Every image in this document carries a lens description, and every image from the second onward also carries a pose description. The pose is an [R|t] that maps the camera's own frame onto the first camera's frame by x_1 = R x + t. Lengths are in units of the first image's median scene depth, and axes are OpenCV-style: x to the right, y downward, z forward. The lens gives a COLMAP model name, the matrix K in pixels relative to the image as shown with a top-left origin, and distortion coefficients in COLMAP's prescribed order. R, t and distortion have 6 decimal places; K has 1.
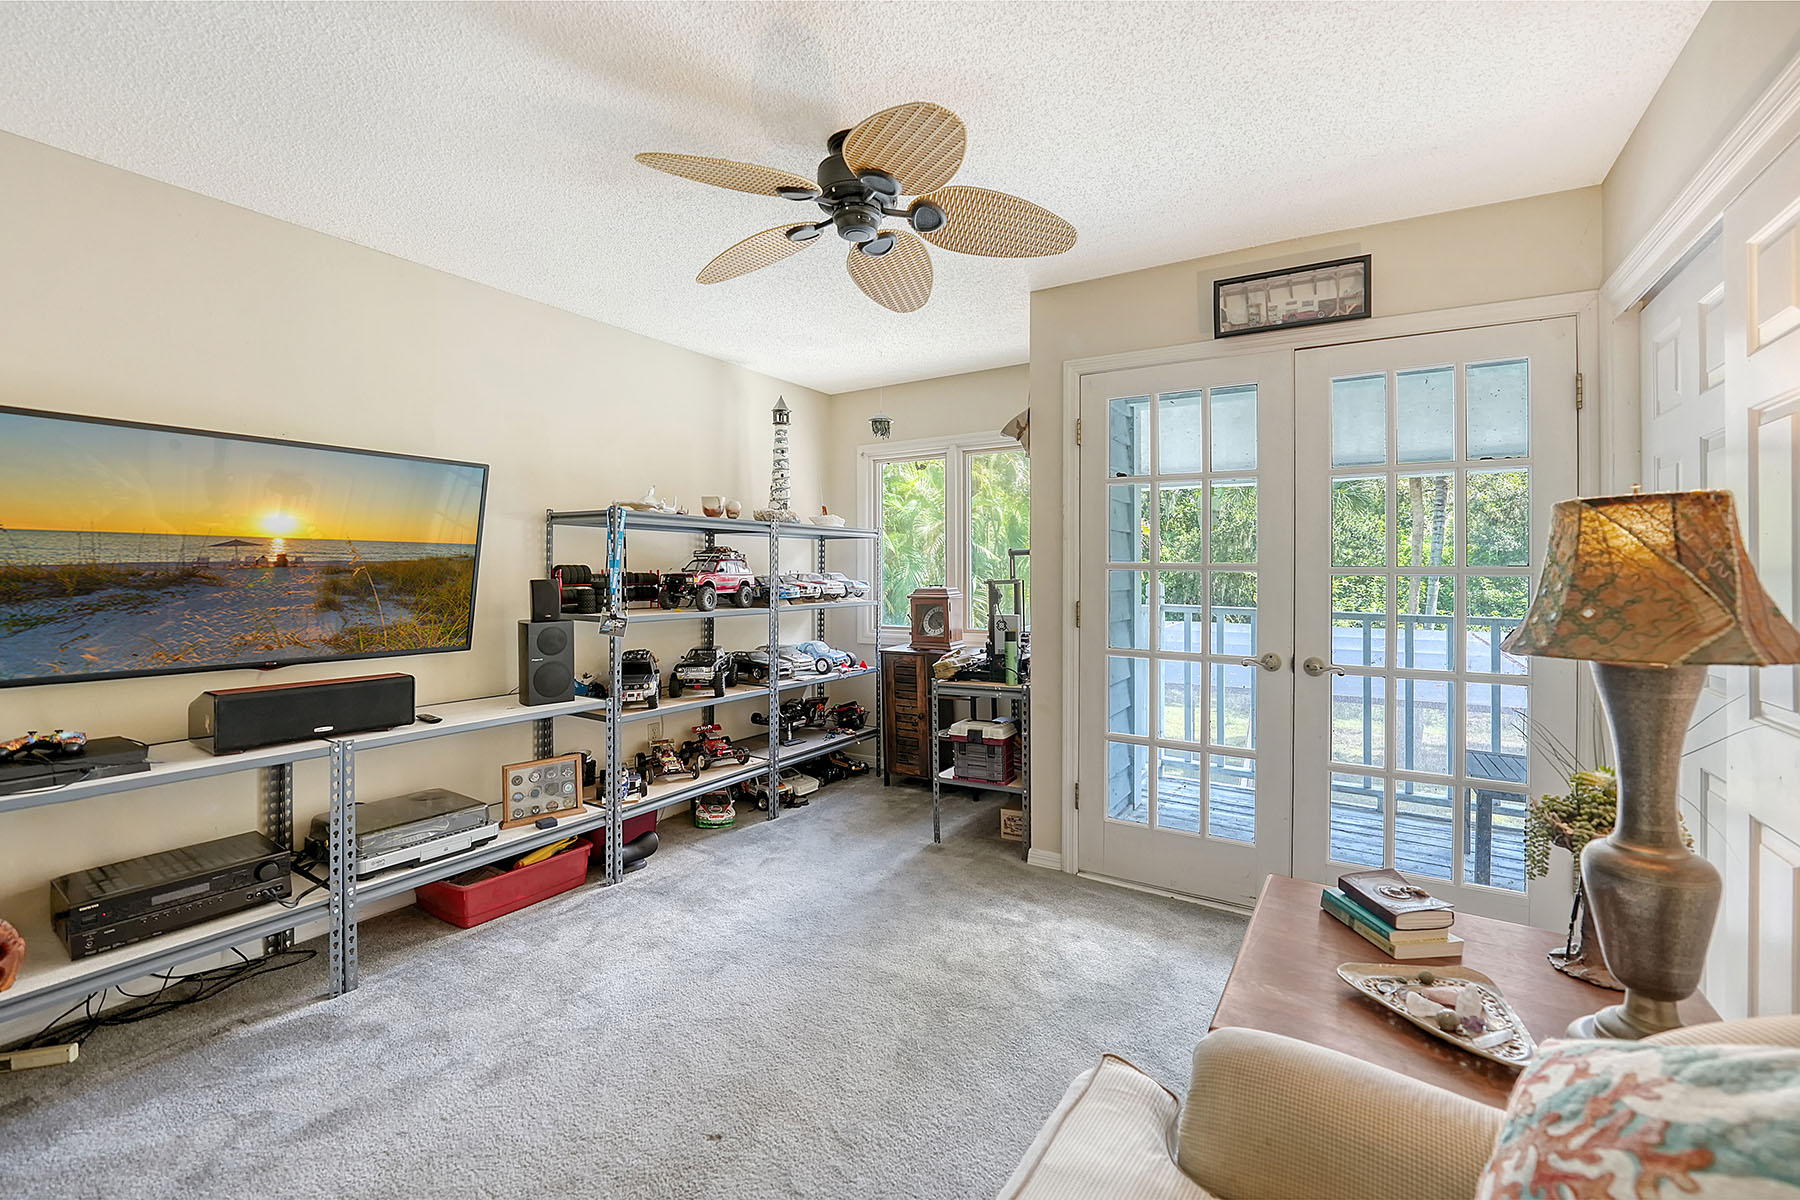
lens RADIAL K [[748.9, 0, 913.1], [0, 748.9, 579.6], [0, 0, 1]] dist [-0.002045, 0.000144]
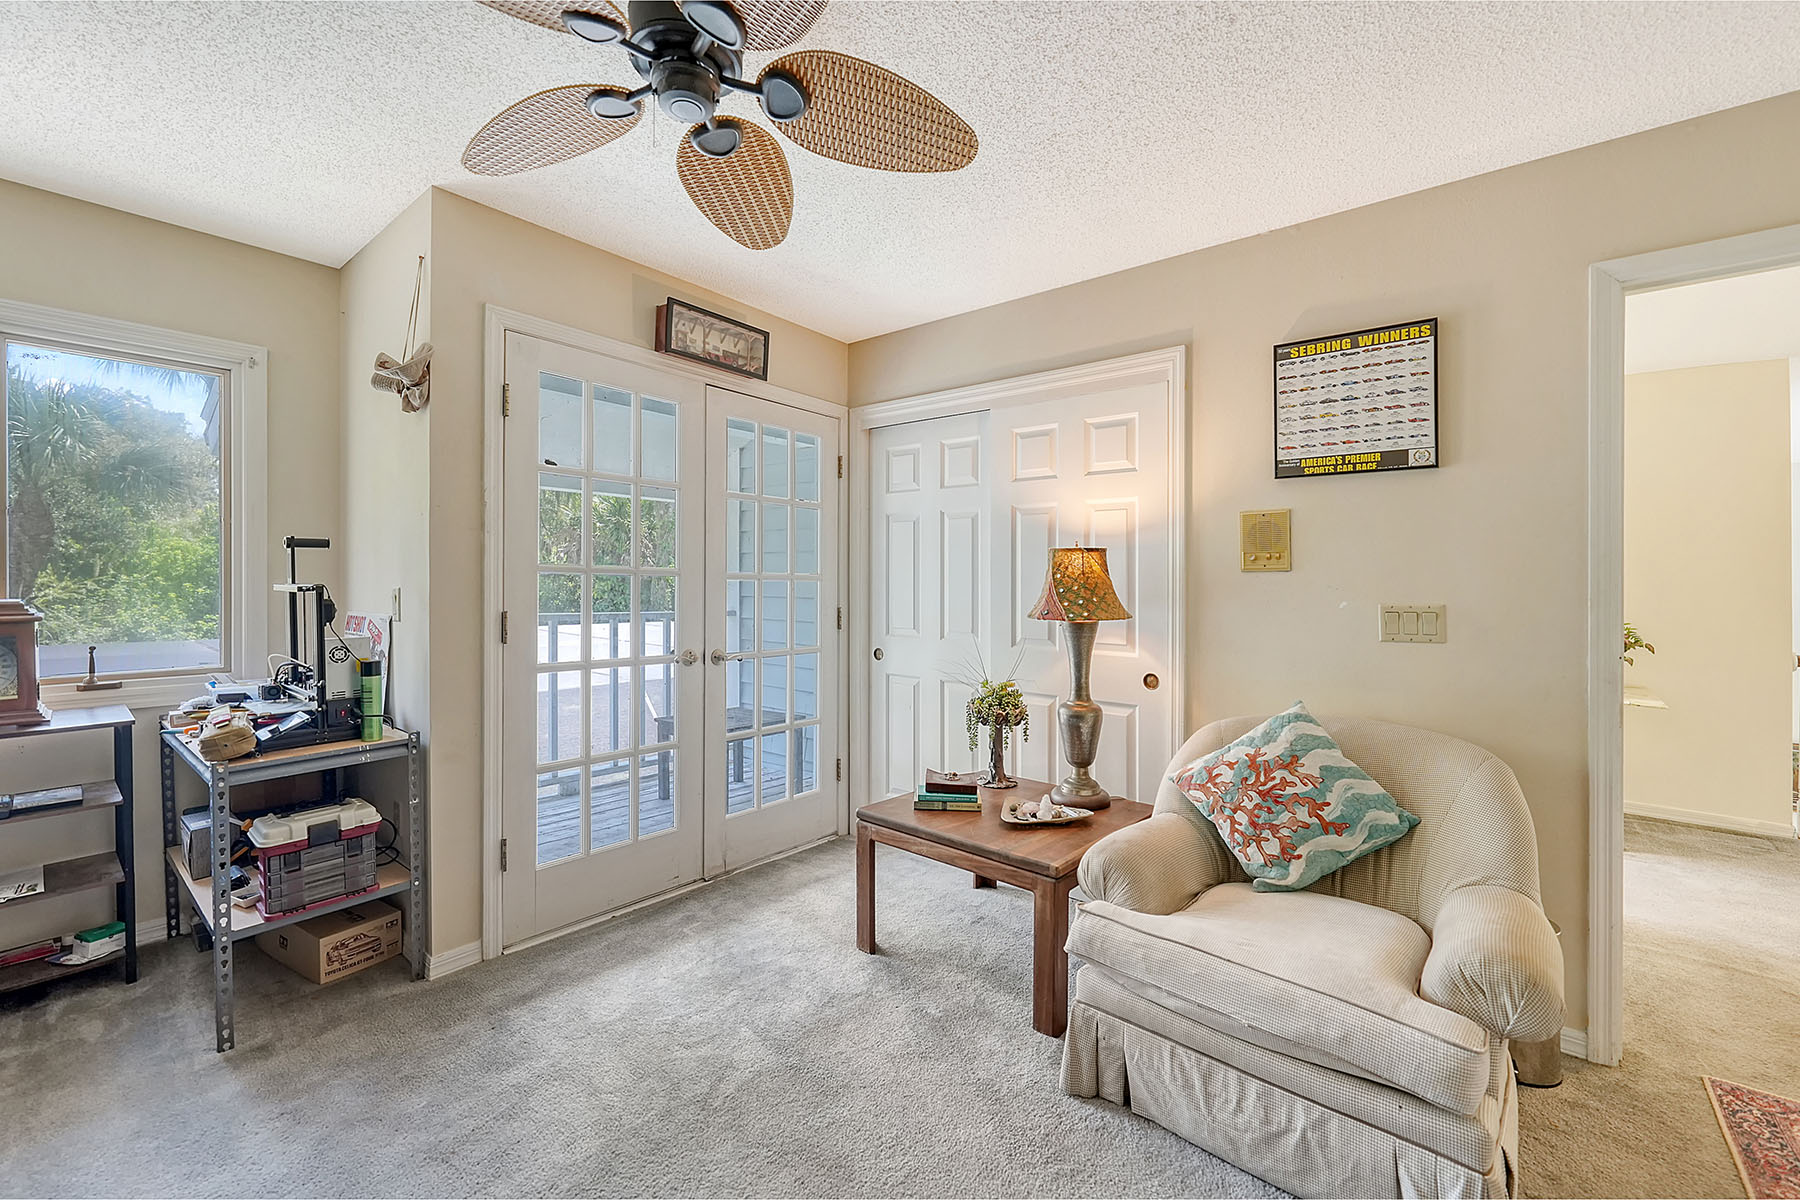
lens RADIAL K [[748.9, 0, 913.1], [0, 748.9, 579.6], [0, 0, 1]] dist [-0.002045, 0.000144]
pose [[0.140176, 0.002483, 0.990124, -0.537771], [0.001824, 0.999995, -0.002766, -0.001936], [-0.990125, 0.002194, 0.140171, 0.480536]]
